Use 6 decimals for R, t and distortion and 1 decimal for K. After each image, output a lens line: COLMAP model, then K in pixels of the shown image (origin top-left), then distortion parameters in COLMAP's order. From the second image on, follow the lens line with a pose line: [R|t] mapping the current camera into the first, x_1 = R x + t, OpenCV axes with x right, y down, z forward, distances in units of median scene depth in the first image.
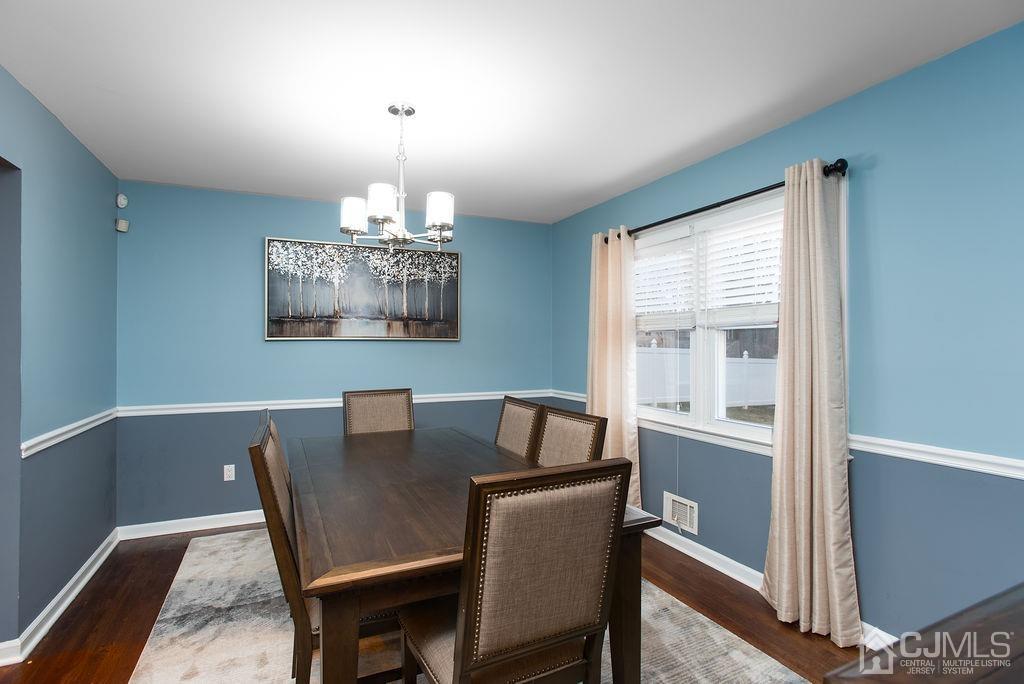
lens RADIAL K [[495.8, 0, 512.0], [0, 495.8, 342.0], [0, 0, 1]] dist [-0.049148, 0.023149]
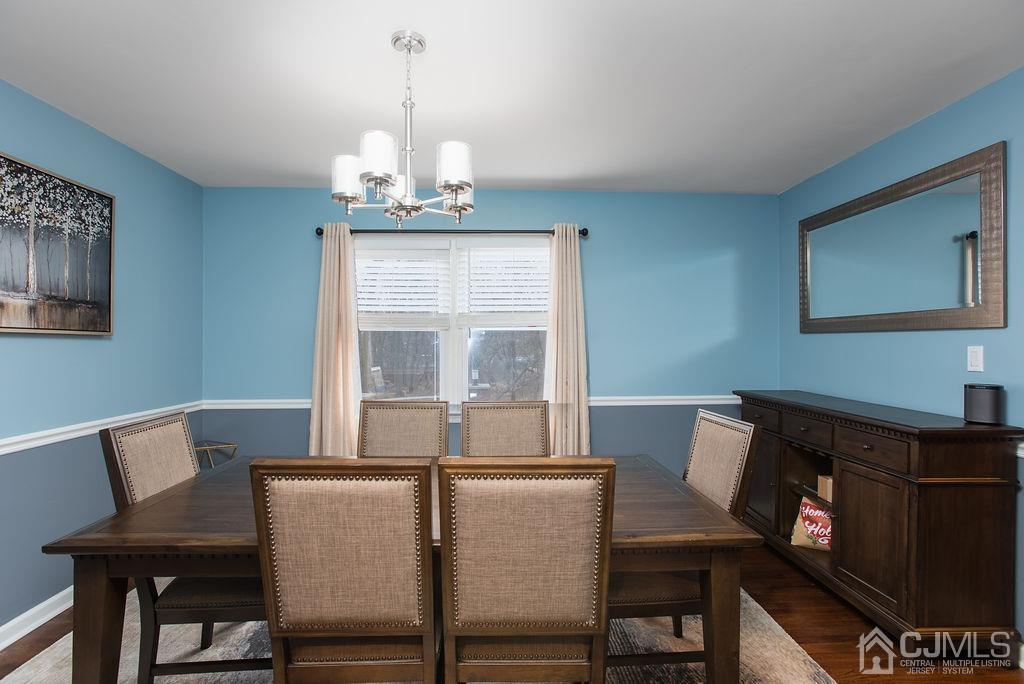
lens RADIAL K [[495.8, 0, 512.0], [0, 495.8, 342.0], [0, 0, 1]] dist [-0.049148, 0.023149]
pose [[0.403181, 0.004155, 0.915111, -0.488870], [-0.003037, 0.999990, -0.003202, 0.005357], [-0.915115, -0.001488, 0.403190, 0.296247]]
